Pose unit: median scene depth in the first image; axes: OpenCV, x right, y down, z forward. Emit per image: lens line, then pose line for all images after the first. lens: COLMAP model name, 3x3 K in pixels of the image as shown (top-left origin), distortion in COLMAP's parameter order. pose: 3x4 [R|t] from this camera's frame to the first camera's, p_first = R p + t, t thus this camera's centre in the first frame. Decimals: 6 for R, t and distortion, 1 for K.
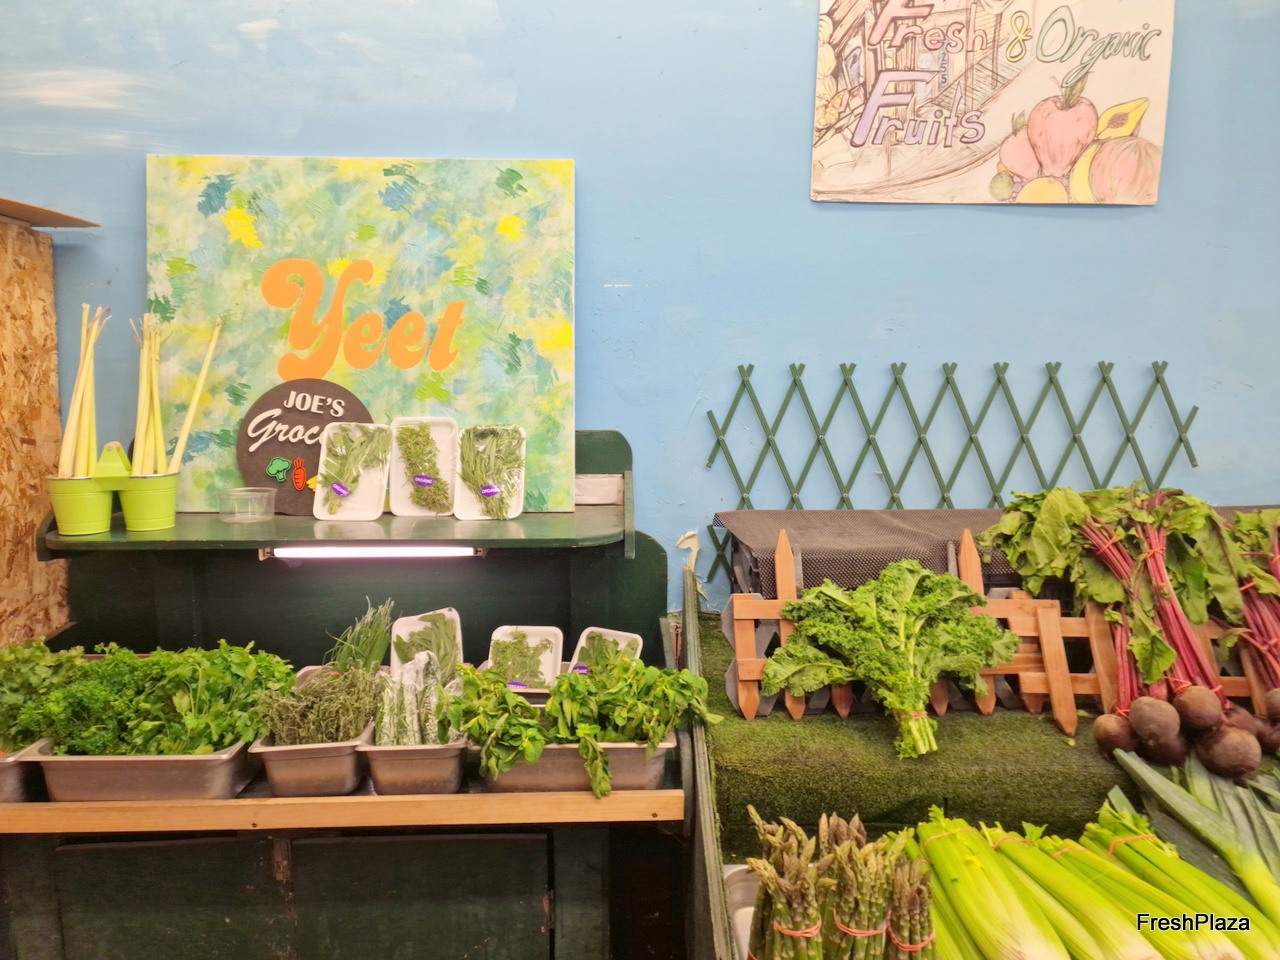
lens RADIAL K [[874.5, 0, 598.3], [0, 874.5, 482.0], [0, 0, 1]] dist [0.040278, -0.048537]
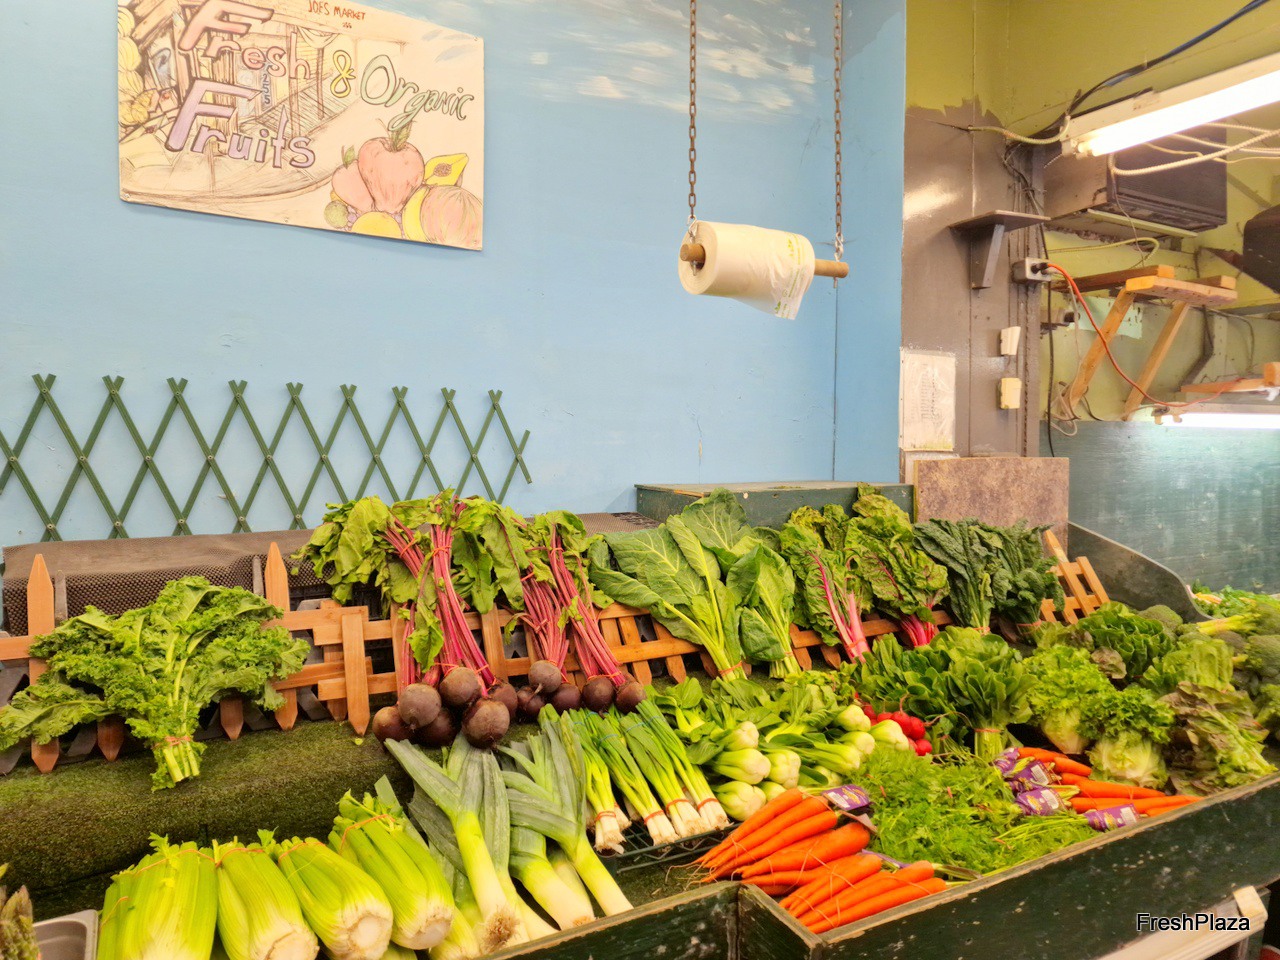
lens RADIAL K [[874.5, 0, 639.9], [0, 874.5, 487.4], [0, 0, 1]] dist [0.040278, -0.048537]
pose [[0.860782, -0.022782, 0.508464, 0.278824], [0.057460, 0.996961, -0.052604, 0.068494], [-0.505720, 0.074497, 0.859475, -0.048080]]
